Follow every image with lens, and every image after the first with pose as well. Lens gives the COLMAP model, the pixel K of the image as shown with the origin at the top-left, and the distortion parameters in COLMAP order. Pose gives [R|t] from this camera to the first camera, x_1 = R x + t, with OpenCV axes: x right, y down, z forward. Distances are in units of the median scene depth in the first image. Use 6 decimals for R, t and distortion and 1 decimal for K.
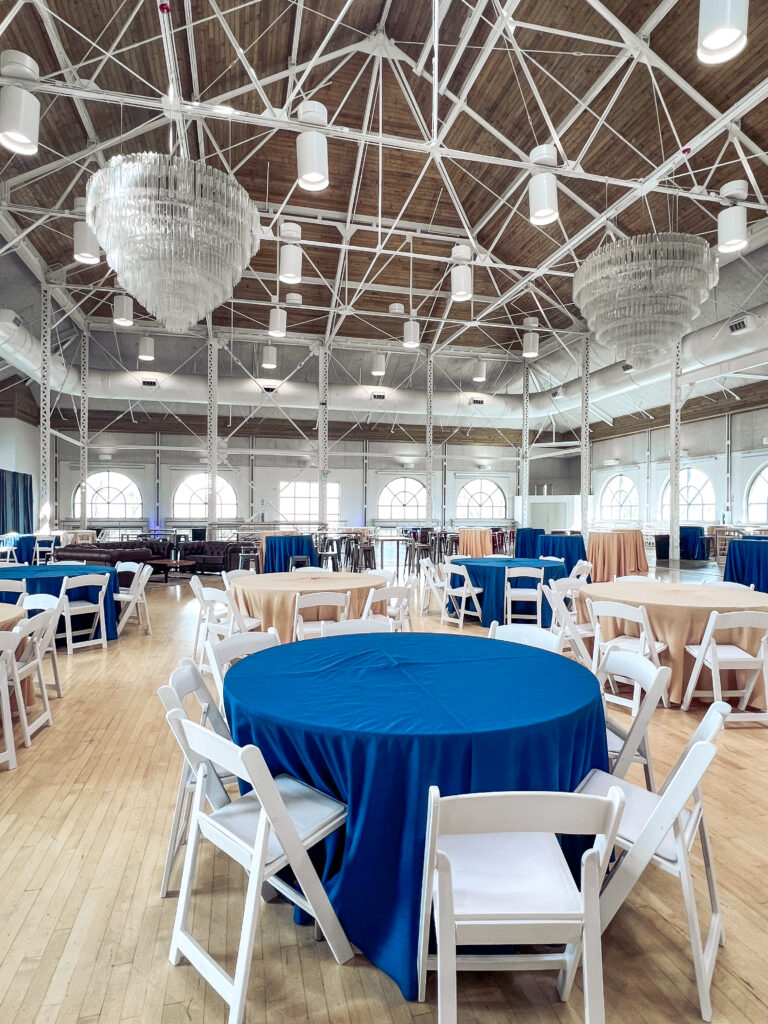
lens RADIAL K [[581.5, 0, 384.0], [0, 581.5, 512.0], [0, 0, 1]] dist [-0.000903, -0.000822]
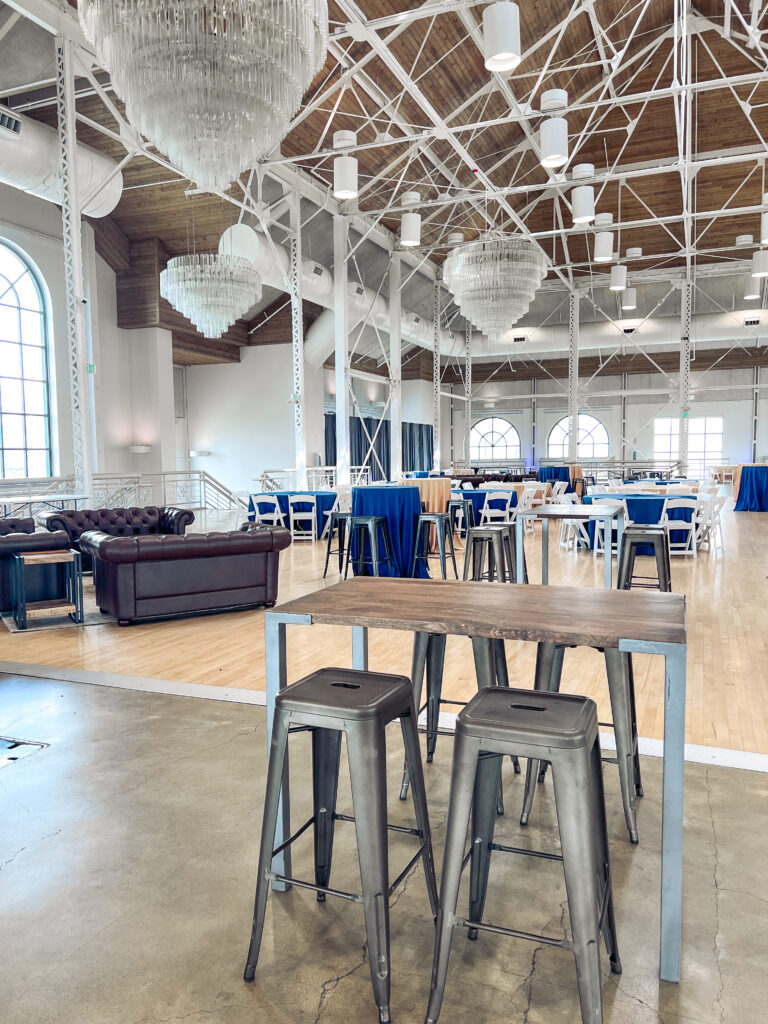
lens RADIAL K [[783.6, 0, 384.0], [0, 783.6, 512.0], [0, 0, 1]] dist [0.062761, -0.072135]
pose [[0.806159, 0.027942, -0.591039, 0.281900], [0.018190, 0.997242, 0.071956, -0.000010], [0.591419, -0.068759, 0.803427, -0.388790]]
